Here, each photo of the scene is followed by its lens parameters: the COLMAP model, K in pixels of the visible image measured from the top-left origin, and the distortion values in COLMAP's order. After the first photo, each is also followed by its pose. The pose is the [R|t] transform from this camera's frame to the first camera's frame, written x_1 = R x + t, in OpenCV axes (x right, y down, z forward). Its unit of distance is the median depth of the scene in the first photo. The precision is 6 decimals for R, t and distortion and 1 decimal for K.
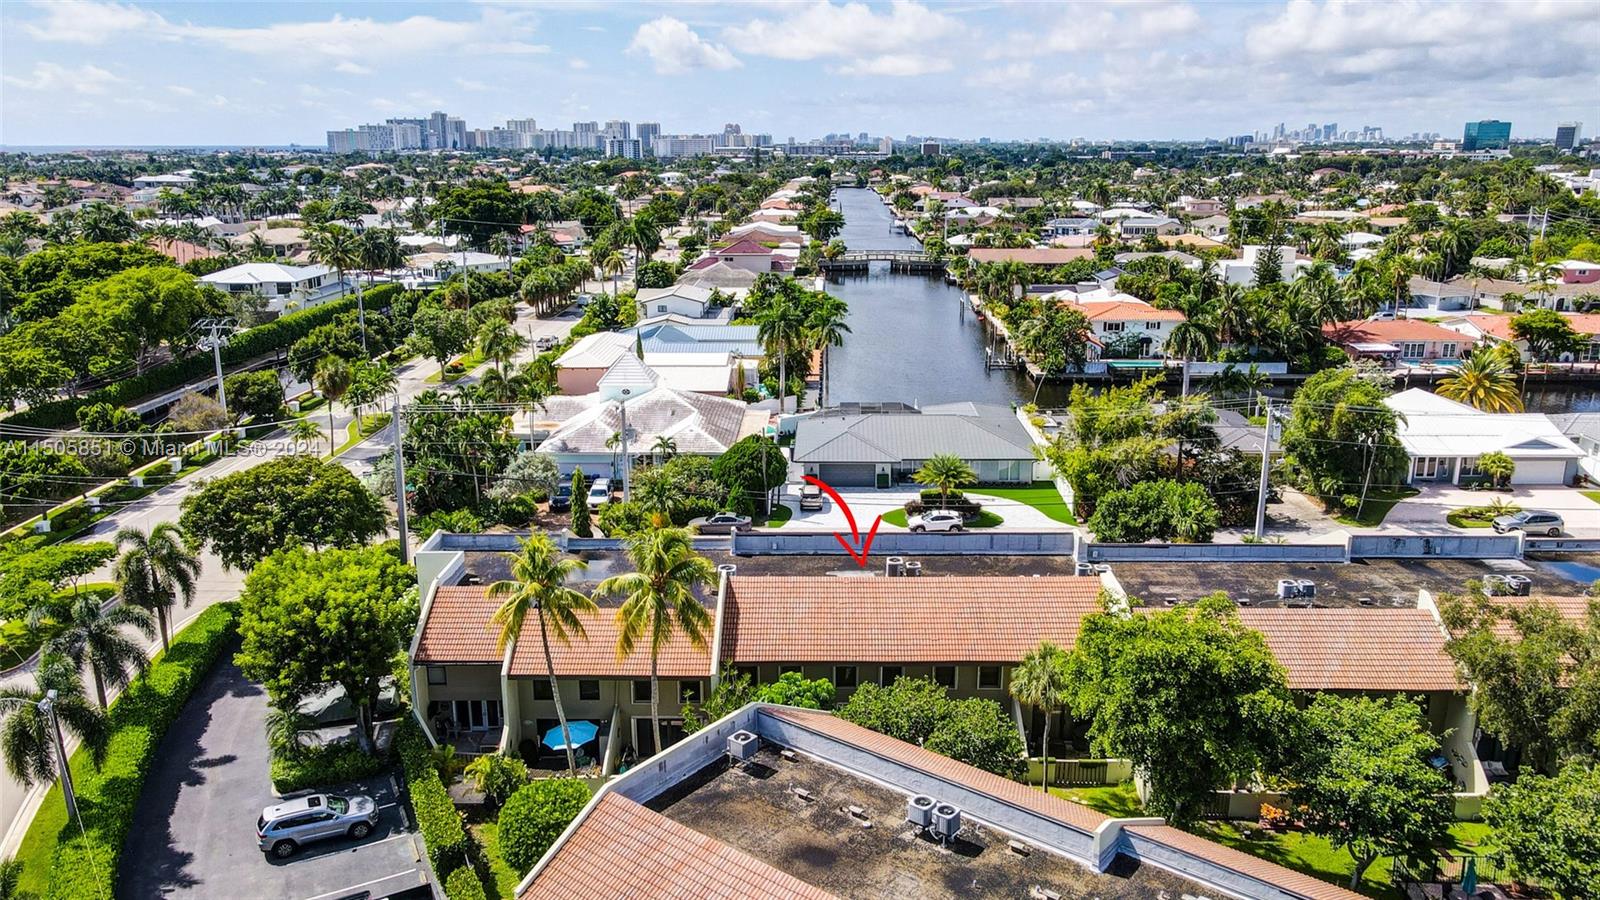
lens RADIAL K [[1176.1, 0, 811.5], [0, 1176.1, 445.6], [0, 0, 1]] dist [0.020966, 0.007577]
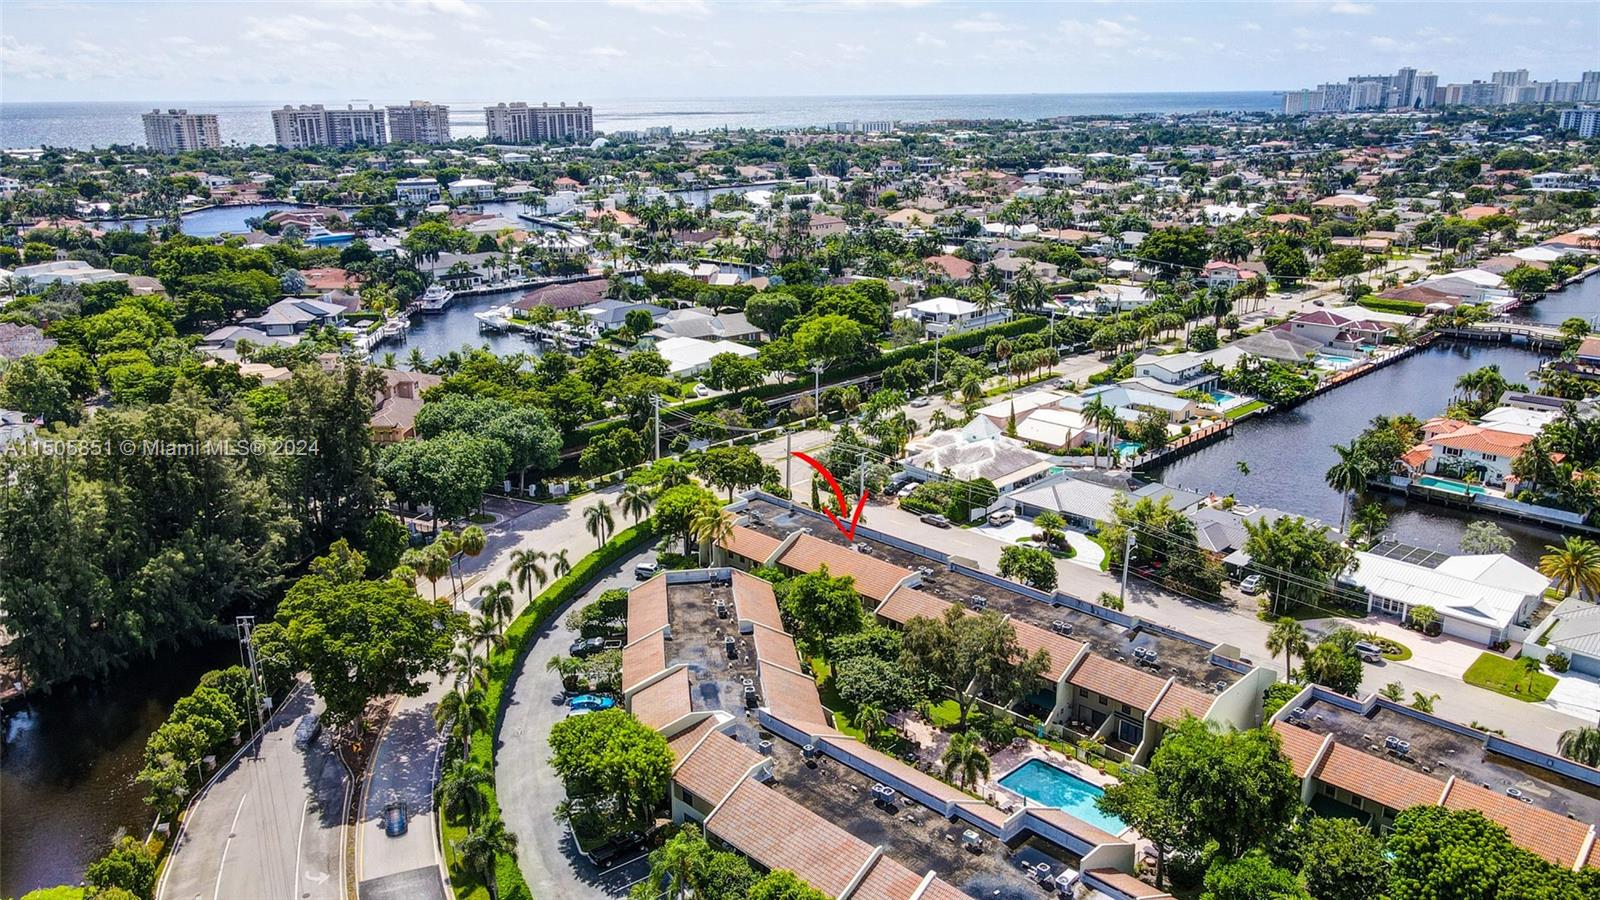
lens RADIAL K [[1178.6, 0, 807.6], [0, 1178.6, 443.1], [0, 0, 1]] dist [0.003414, 0.035976]
pose [[0.716671, 0.195083, -0.669571, 0.612987], [-0.166614, 0.980173, 0.107245, -0.134377], [0.677217, 0.034700, 0.734965, -0.326607]]
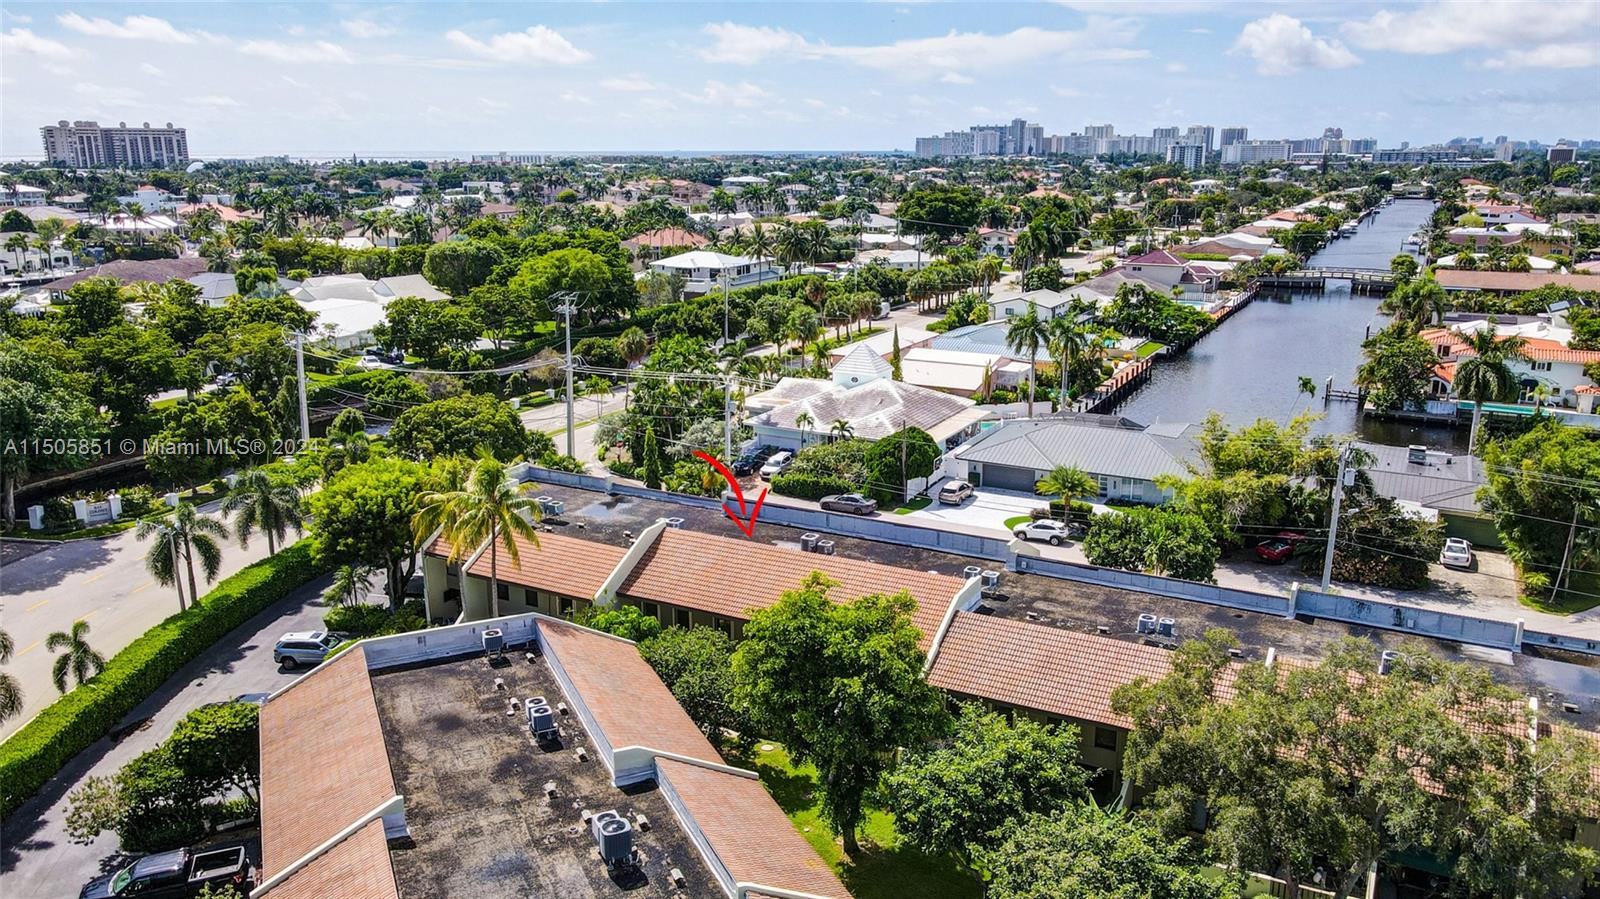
lens RADIAL K [[1176.1, 0, 811.5], [0, 1176.1, 445.1], [0, 0, 1]] dist [0.020966, 0.007577]
pose [[0.889490, 0.115017, -0.442243, 0.216182], [-0.117113, 0.992860, 0.022668, -0.004126], [0.441693, 0.031629, 0.896609, 0.010011]]
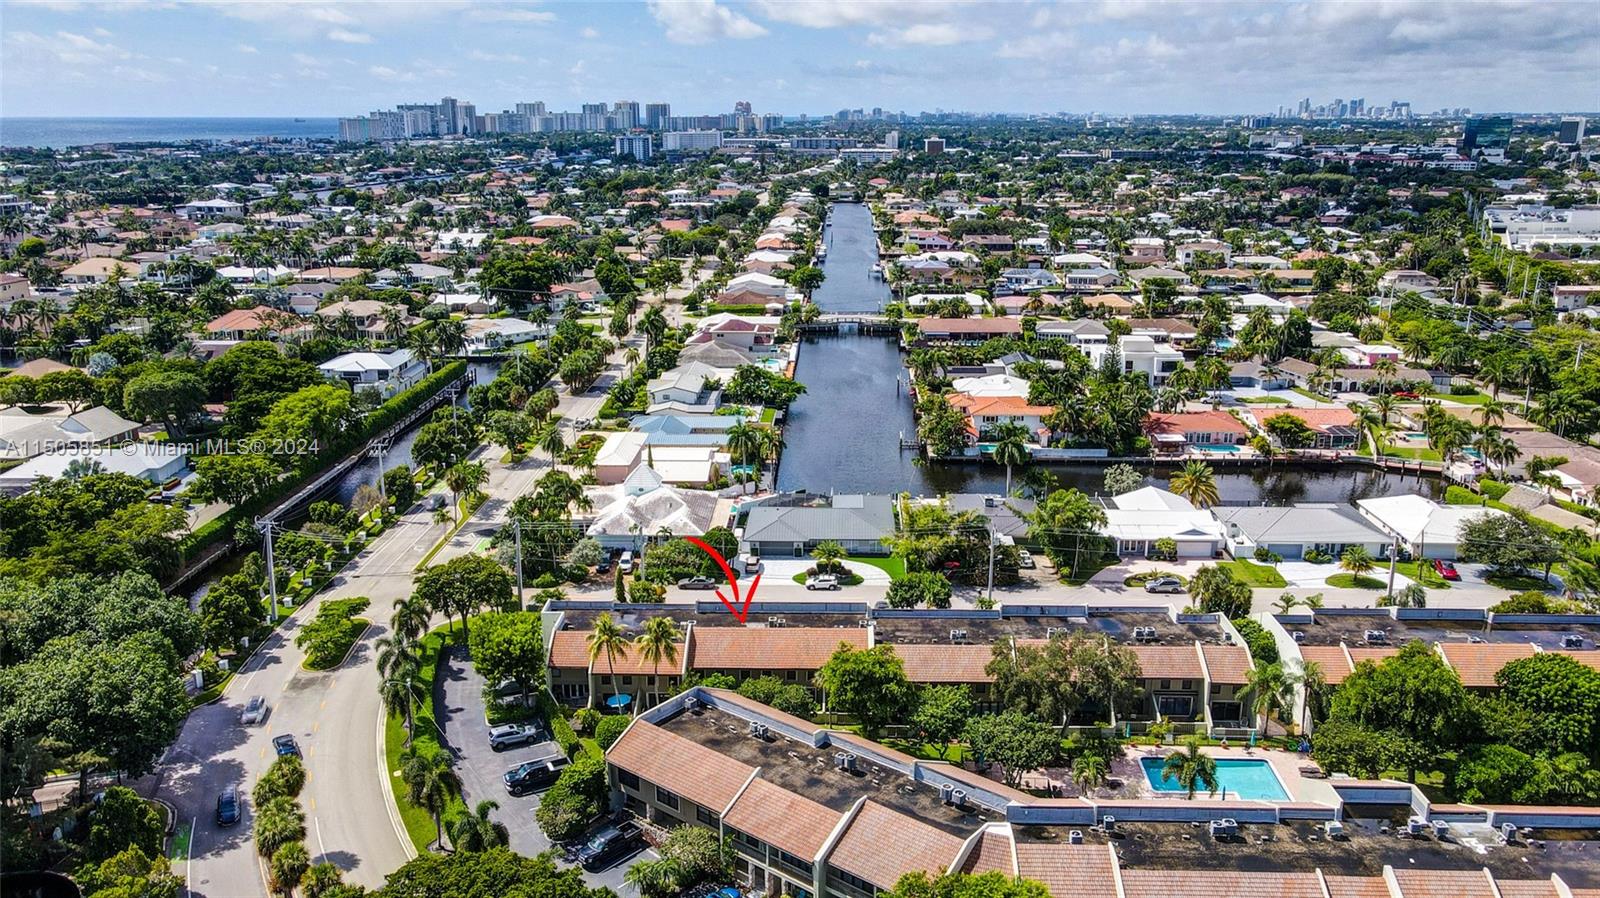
lens RADIAL K [[1208.8, 0, 800.0], [0, 1208.8, 449.0], [0, 0, 1]] dist [0.009067, 0.051281]
pose [[0.999780, 0.002678, -0.020786, 0.064952], [-0.002263, 0.999798, 0.019949, -0.097540], [0.020835, -0.019897, 0.999585, -0.449068]]
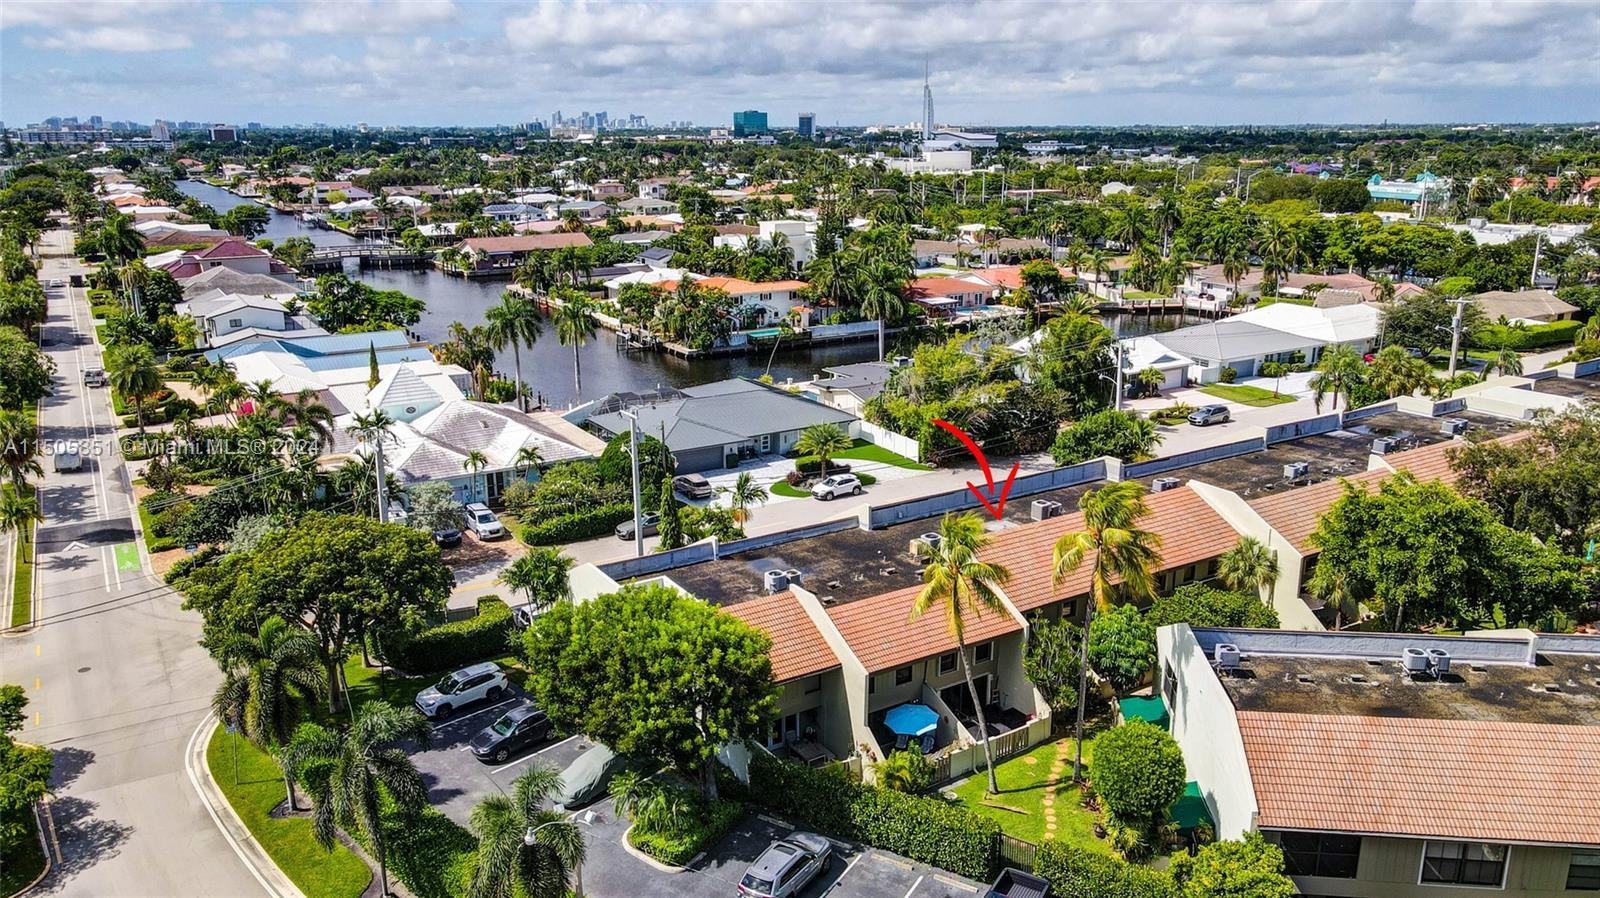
lens RADIAL K [[1167.0, 0, 817.4], [0, 1167.0, 443.9], [0, 0, 1]] dist [0.004428, 0.001811]
pose [[0.833577, -0.144632, 0.533133, -0.276102], [0.138137, 0.989030, 0.052327, -0.018192], [-0.534853, 0.030026, 0.844412, 0.071641]]
